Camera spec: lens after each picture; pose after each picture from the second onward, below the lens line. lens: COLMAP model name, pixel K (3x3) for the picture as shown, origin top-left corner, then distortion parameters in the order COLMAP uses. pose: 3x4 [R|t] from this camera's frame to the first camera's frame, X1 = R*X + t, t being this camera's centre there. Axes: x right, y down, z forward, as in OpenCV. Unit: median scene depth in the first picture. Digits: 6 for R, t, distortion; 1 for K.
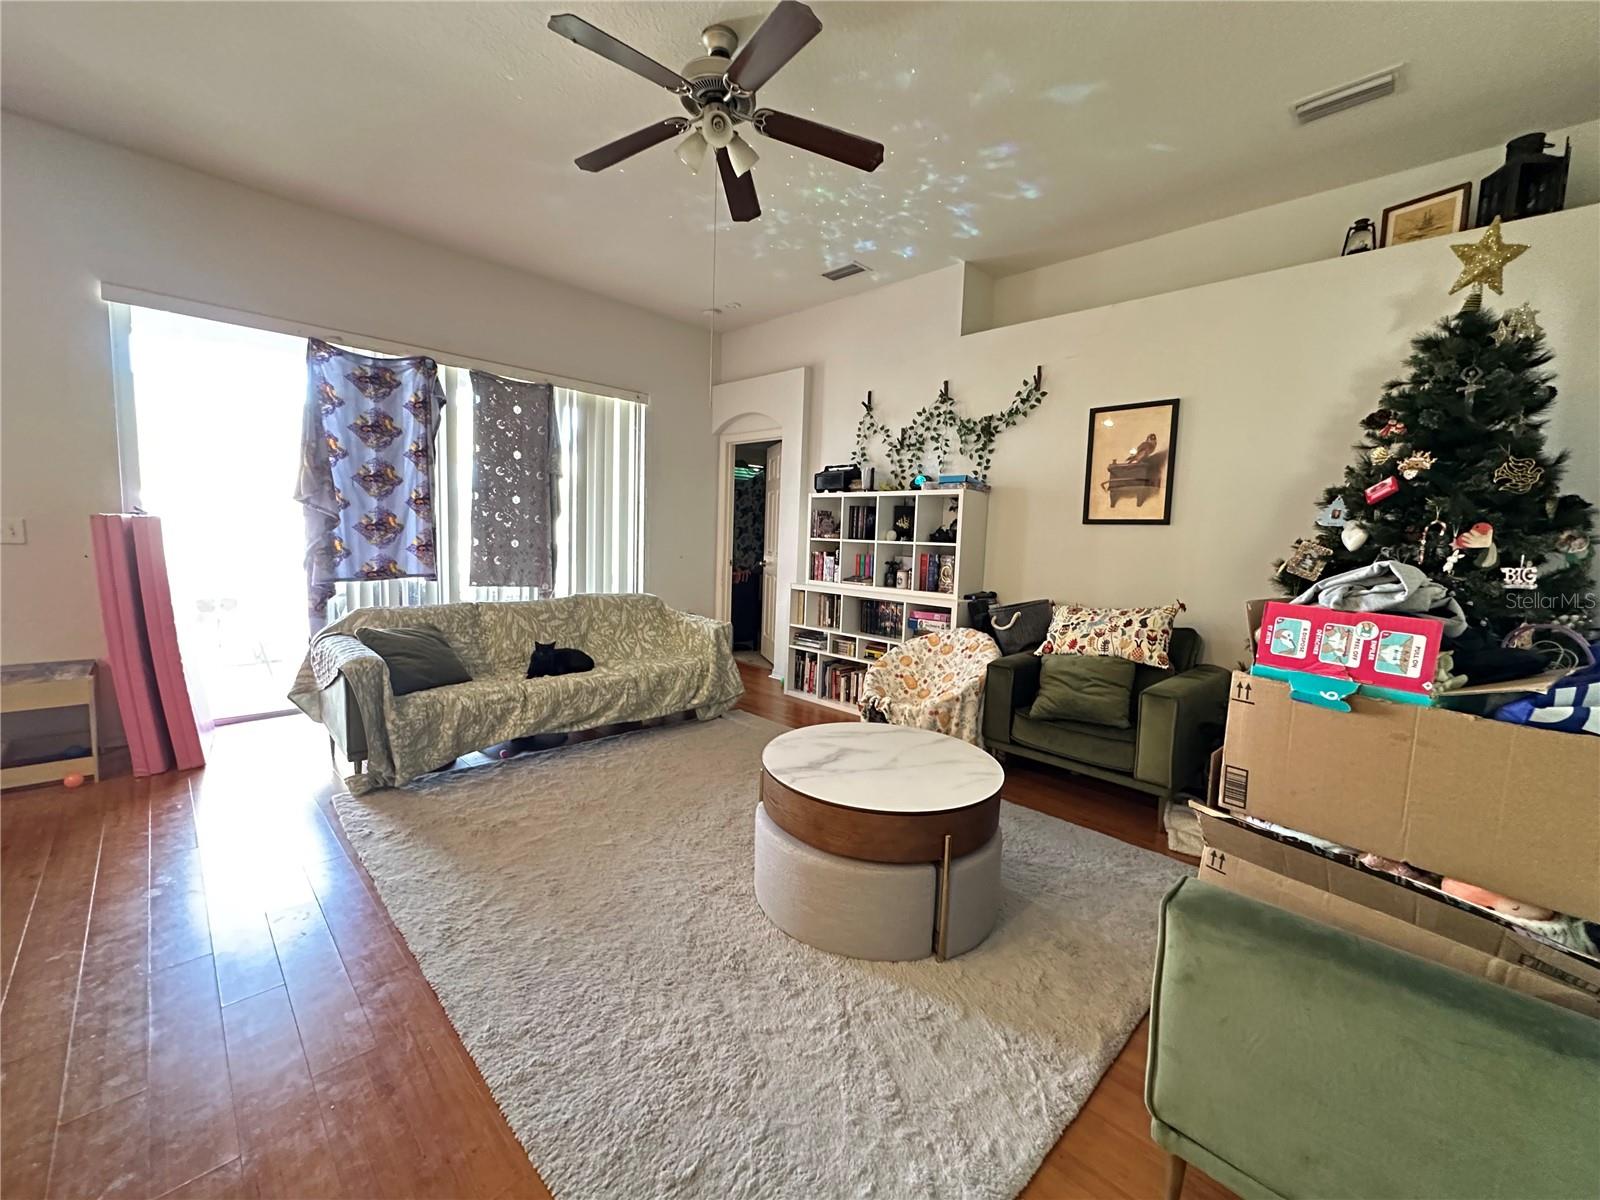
lens RADIAL K [[640.1, 0, 802.8], [0, 640.1, 594.1], [0, 0, 1]] dist [-0.003468, -0.000705]
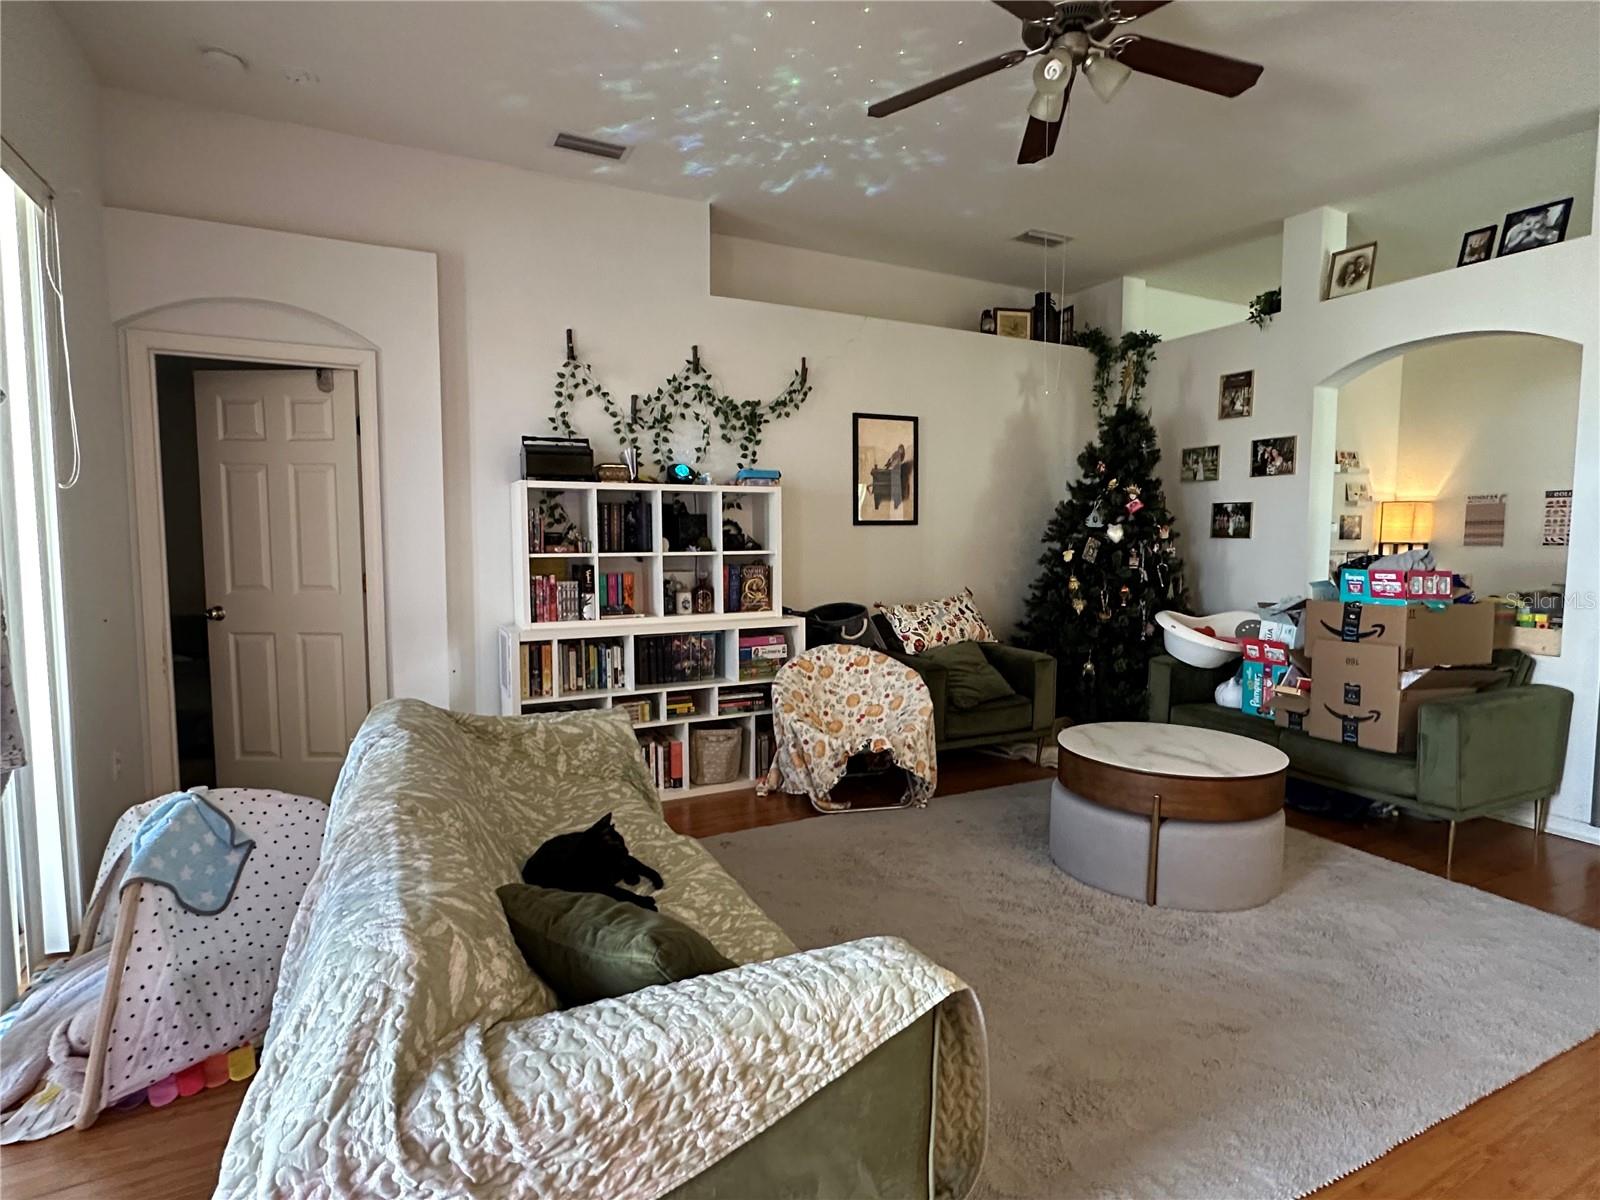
lens RADIAL K [[823.1, 0, 797.4], [0, 823.1, 598.8], [0, 0, 1]] dist [-0.004368, 0.000274]
pose [[0.323805, -0.107828, 0.939959, -0.837030], [0.102175, 0.991660, 0.078561, -0.105542], [-0.940590, 0.070602, 0.332122, 0.657283]]
